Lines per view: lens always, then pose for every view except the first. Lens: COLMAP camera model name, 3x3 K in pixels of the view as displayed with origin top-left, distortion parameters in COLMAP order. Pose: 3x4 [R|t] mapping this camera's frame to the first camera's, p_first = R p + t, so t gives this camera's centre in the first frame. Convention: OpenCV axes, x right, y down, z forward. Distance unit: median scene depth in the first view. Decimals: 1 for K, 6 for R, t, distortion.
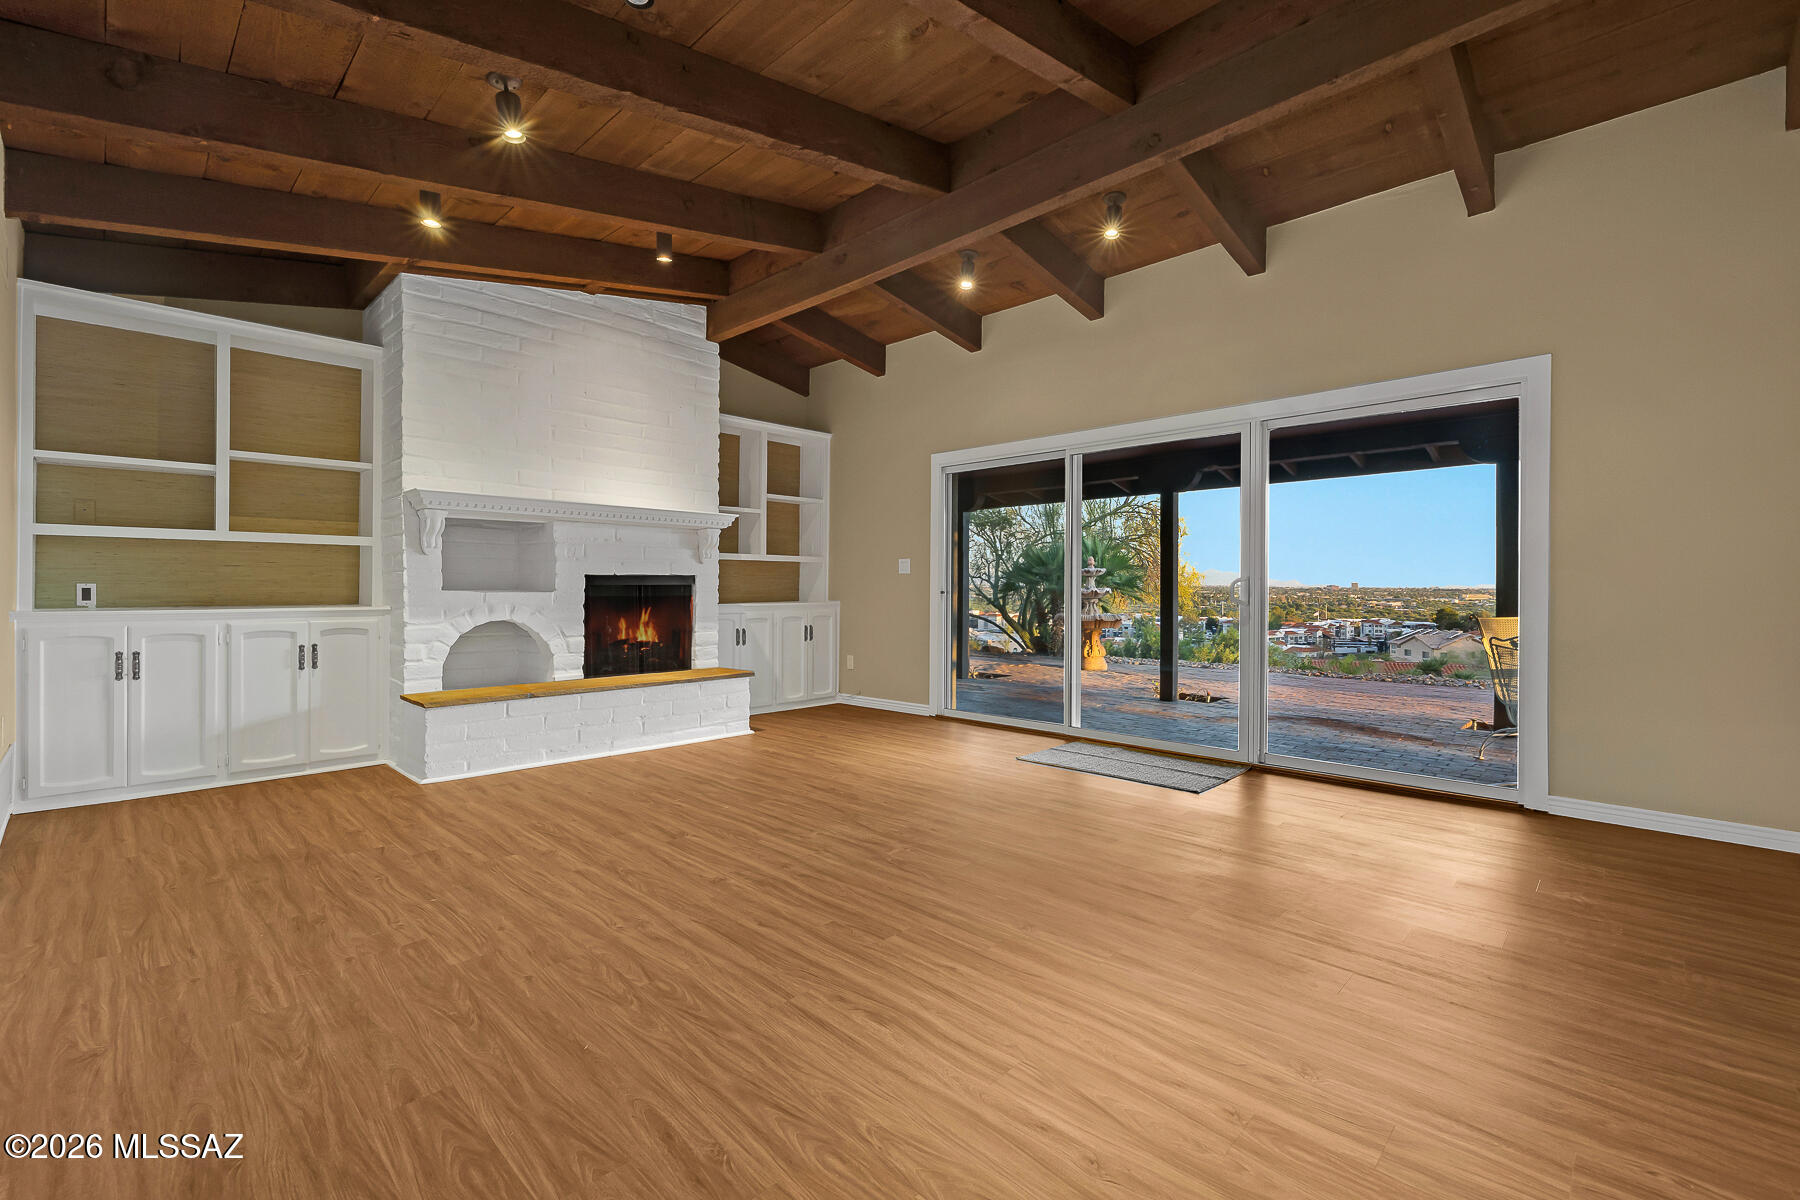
lens RADIAL K [[750.4, 0, 895.3], [0, 750.4, 593.3], [0, 0, 1]] dist [-0.002392, -0.000349]
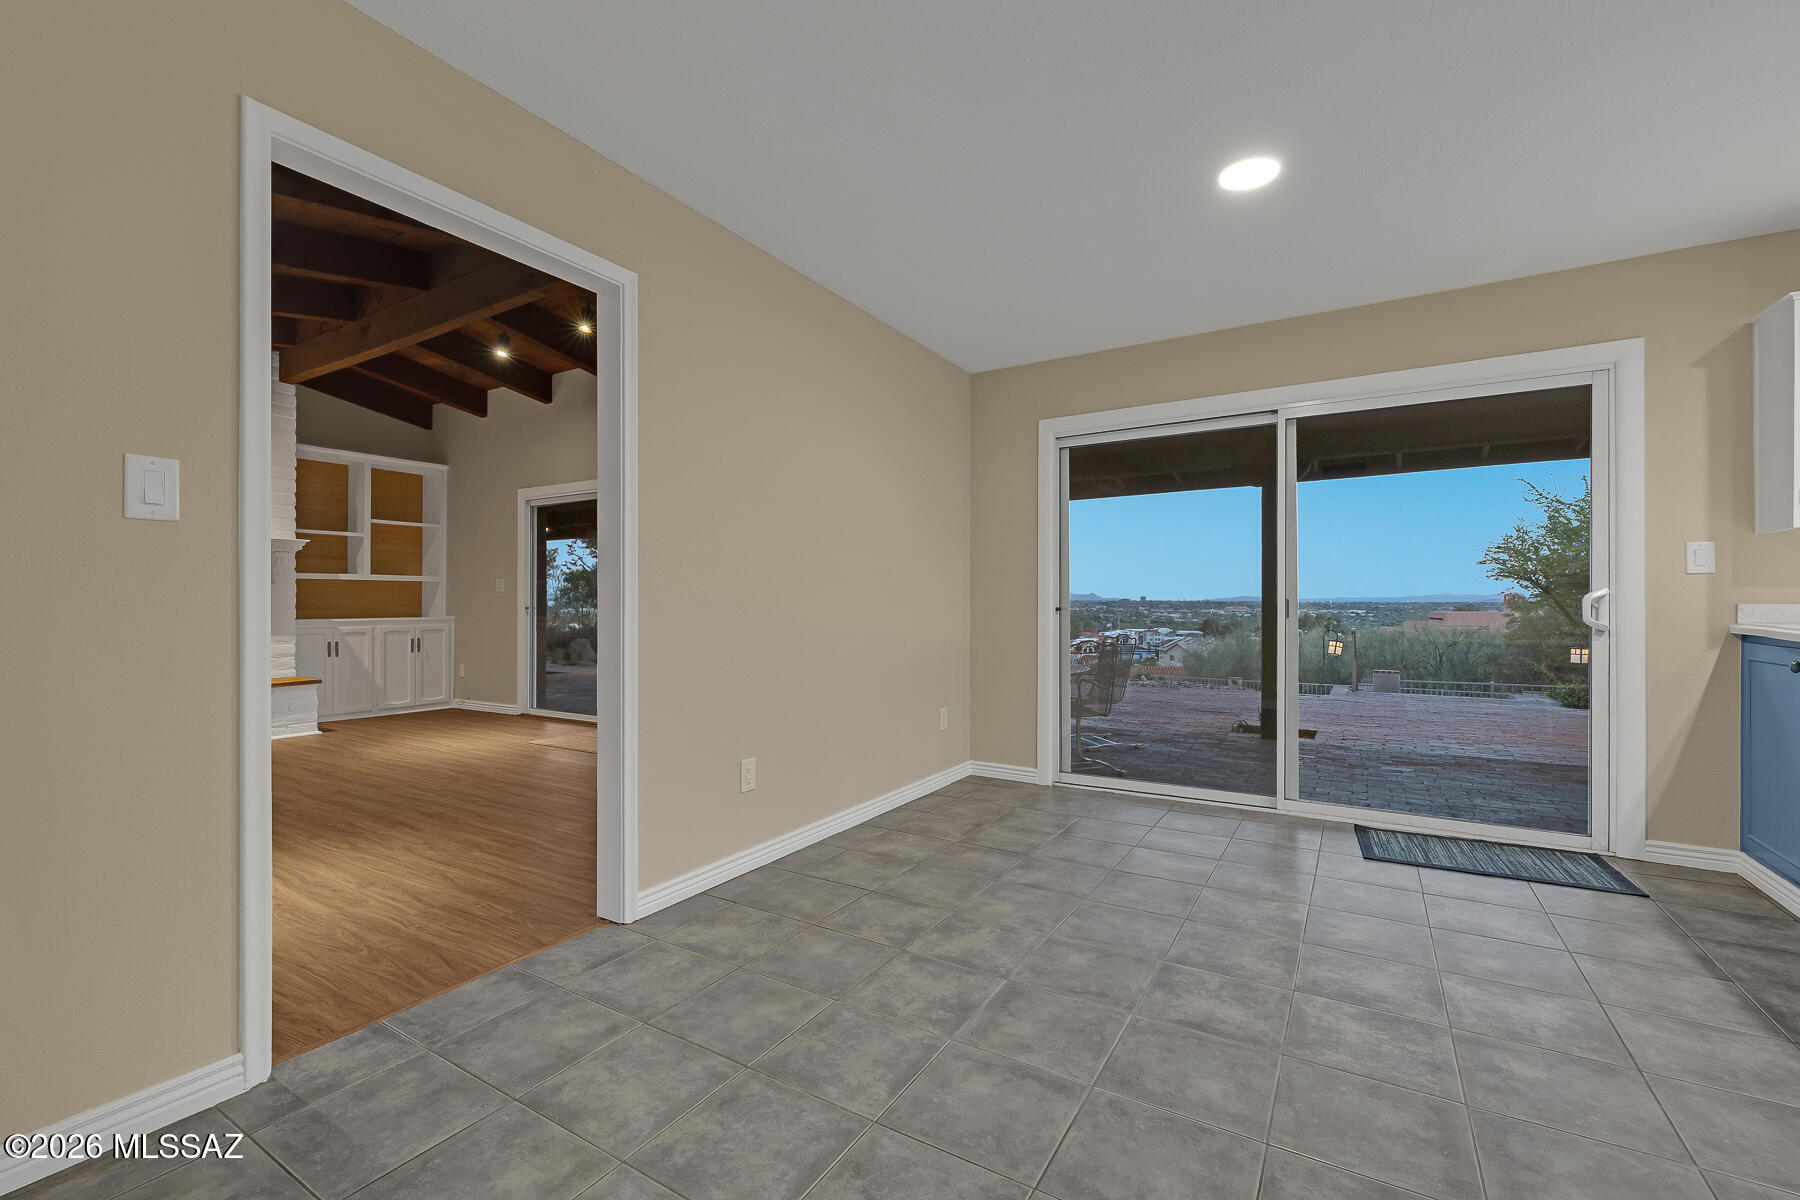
lens RADIAL K [[750.4, 0, 895.3], [0, 750.4, 593.3], [0, 0, 1]] dist [-0.002392, -0.000349]
pose [[0.975840, -0.000356, 0.218488, 0.341015], [0.004405, 0.999828, -0.018043, -0.000244], [-0.218443, 0.018570, 0.975673, -0.241840]]
